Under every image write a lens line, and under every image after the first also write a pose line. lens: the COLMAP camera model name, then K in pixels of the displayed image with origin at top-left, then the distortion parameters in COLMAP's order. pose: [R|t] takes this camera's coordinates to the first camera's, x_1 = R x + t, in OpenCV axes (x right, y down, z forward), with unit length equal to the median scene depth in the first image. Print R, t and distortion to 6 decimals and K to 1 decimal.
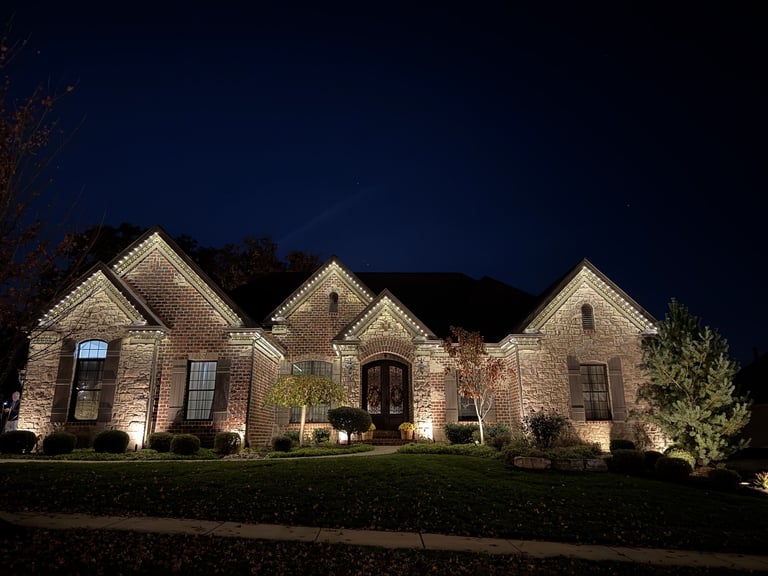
lens RADIAL K [[534.9, 0, 384.6], [0, 534.9, 284.1], [0, 0, 1]] dist [0.124835, -0.218594]
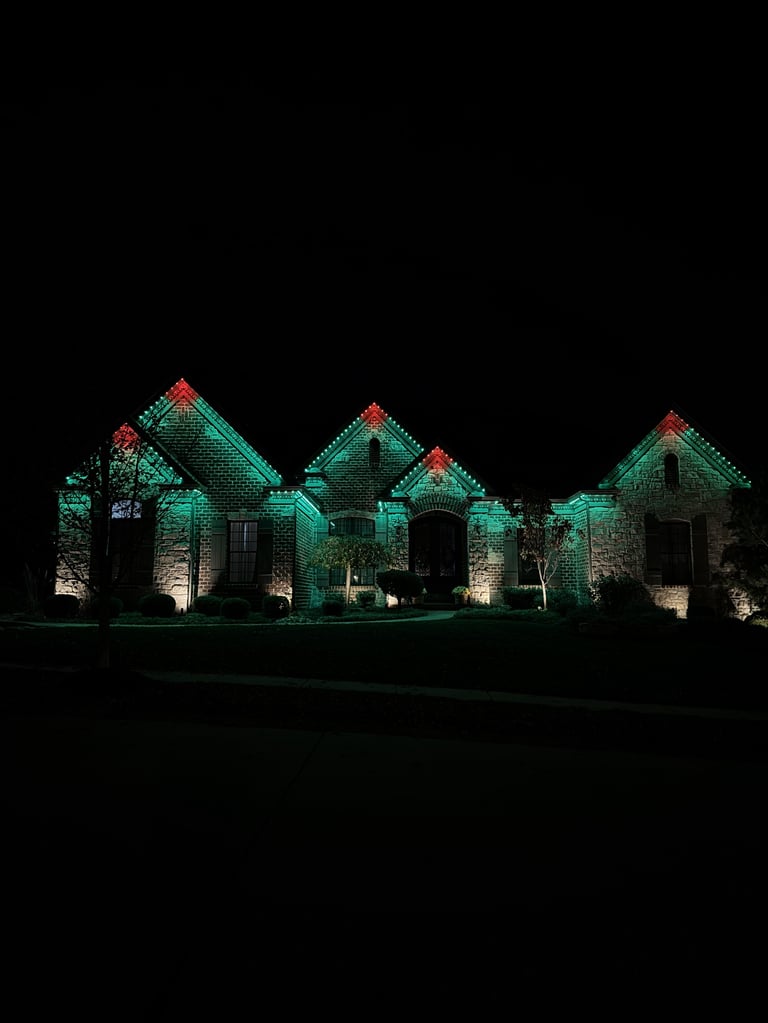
lens RADIAL K [[712.5, 0, 381.5], [0, 712.5, 508.2], [0, 0, 1]] dist [0.124835, -0.218594]
pose [[0.998925, -0.002492, -0.046292, -0.039754], [0.009508, 0.988339, 0.151970, -0.061707], [0.045373, -0.152247, 0.987300, -0.188898]]
